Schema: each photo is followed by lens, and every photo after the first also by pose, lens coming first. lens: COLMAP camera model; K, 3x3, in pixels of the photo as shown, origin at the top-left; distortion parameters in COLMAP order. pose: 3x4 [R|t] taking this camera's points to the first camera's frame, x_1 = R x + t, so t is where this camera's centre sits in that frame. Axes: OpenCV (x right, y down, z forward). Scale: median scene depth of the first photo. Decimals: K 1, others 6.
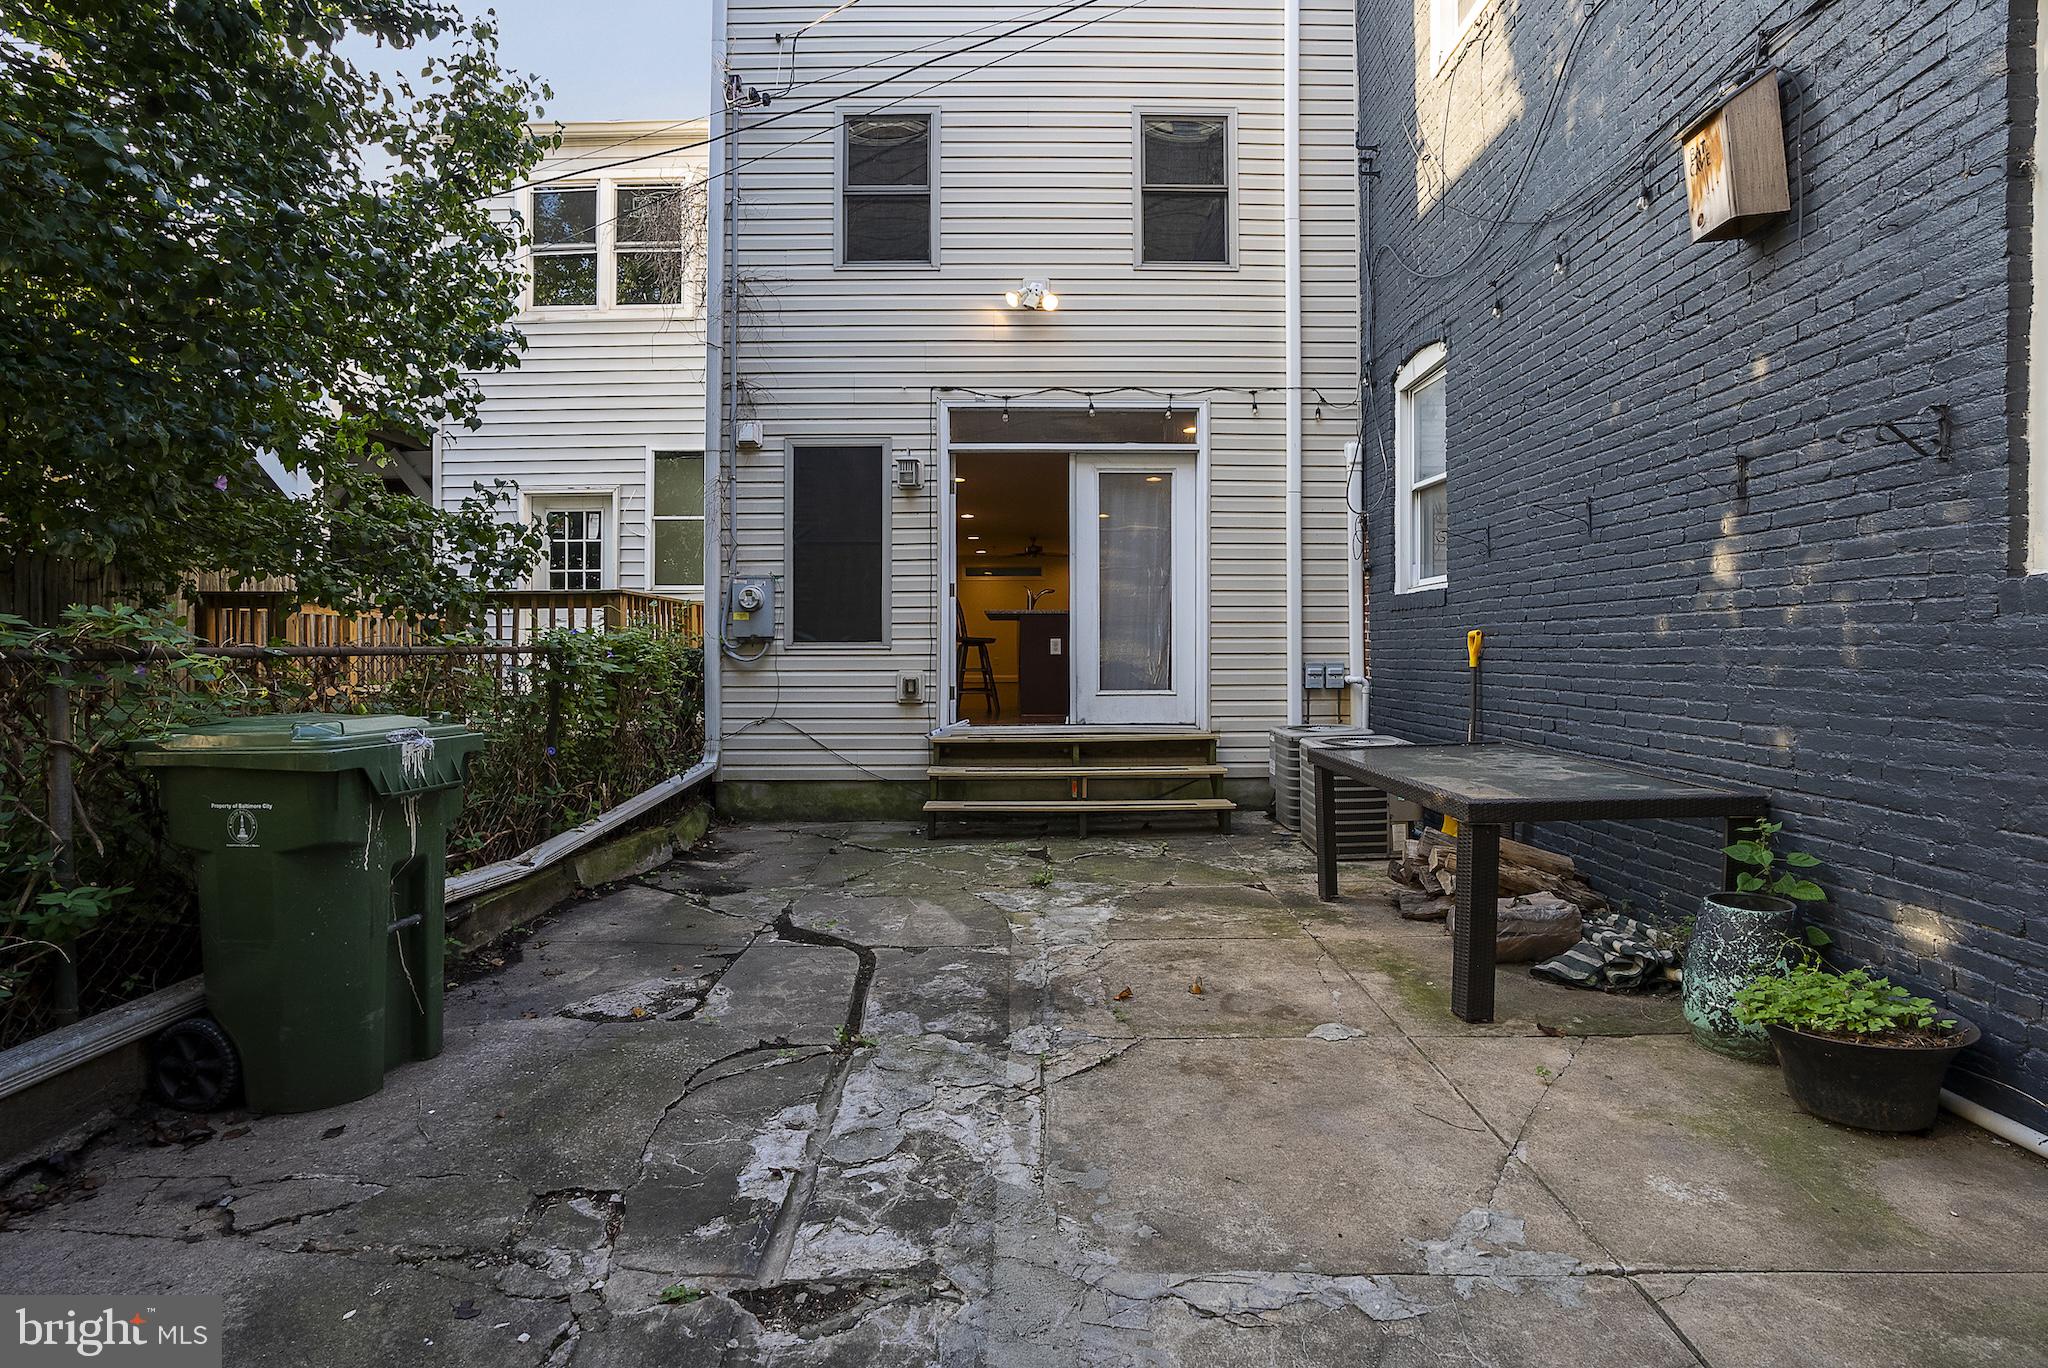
lens RADIAL K [[939.8, 0, 1024.4], [0, 939.8, 684.0], [0, 0, 1]] dist [0.000991, -0.000137]
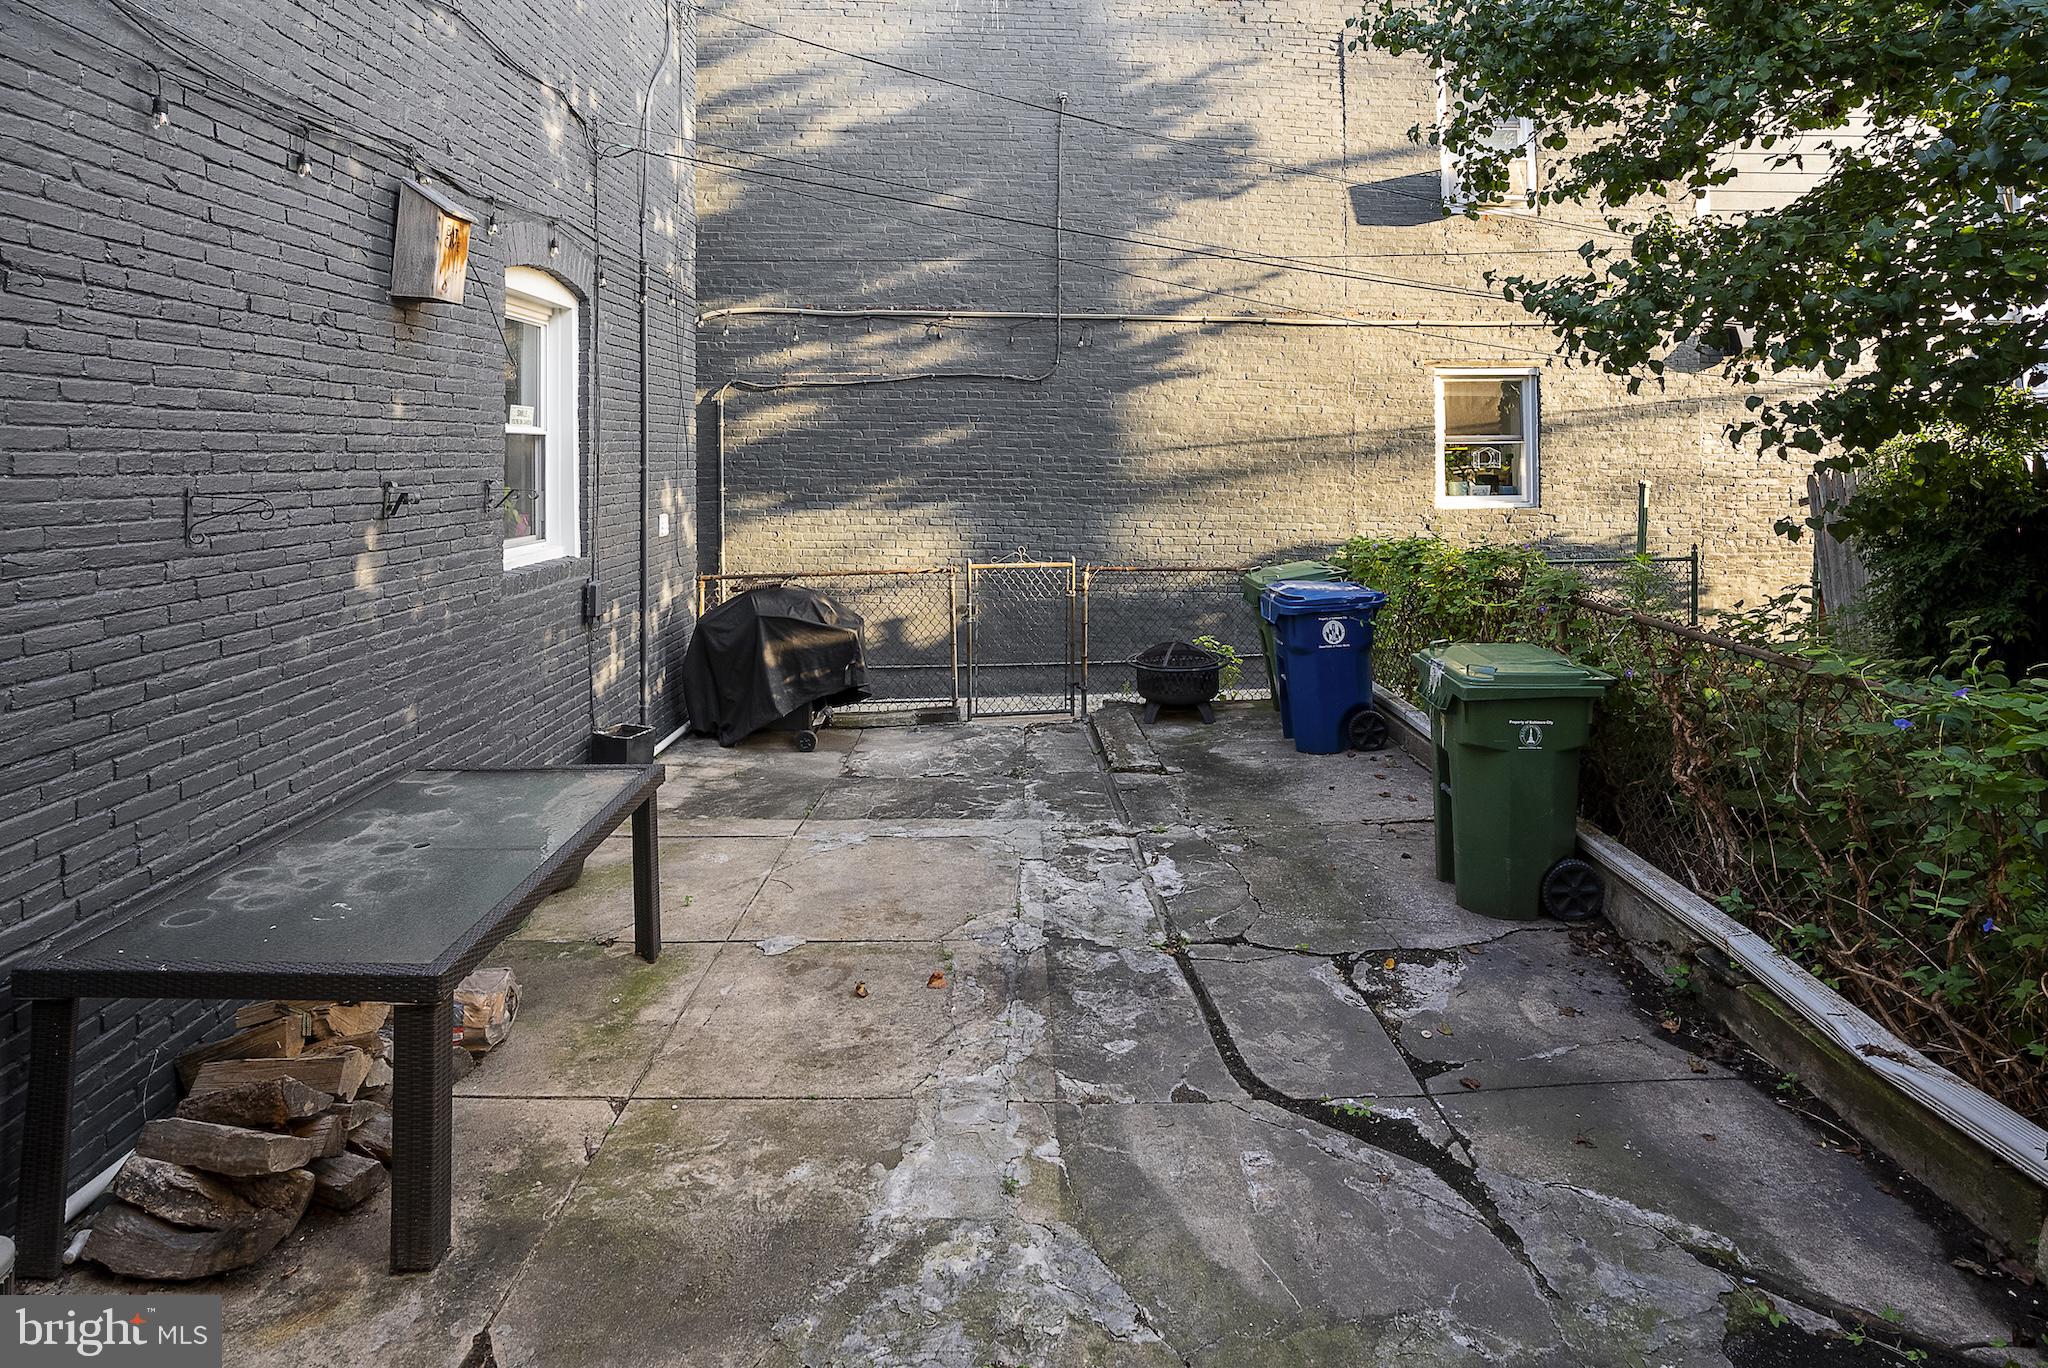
lens RADIAL K [[939.8, 0, 1020.0], [0, 939.8, 670.4], [0, 0, 1]] dist [0.000991, -0.000137]
pose [[-0.999712, 0.023945, 0.001331, 0.004654], [0.023483, 0.966155, 0.256889, -0.238472], [0.004865, 0.256847, -0.966440, 1.753569]]
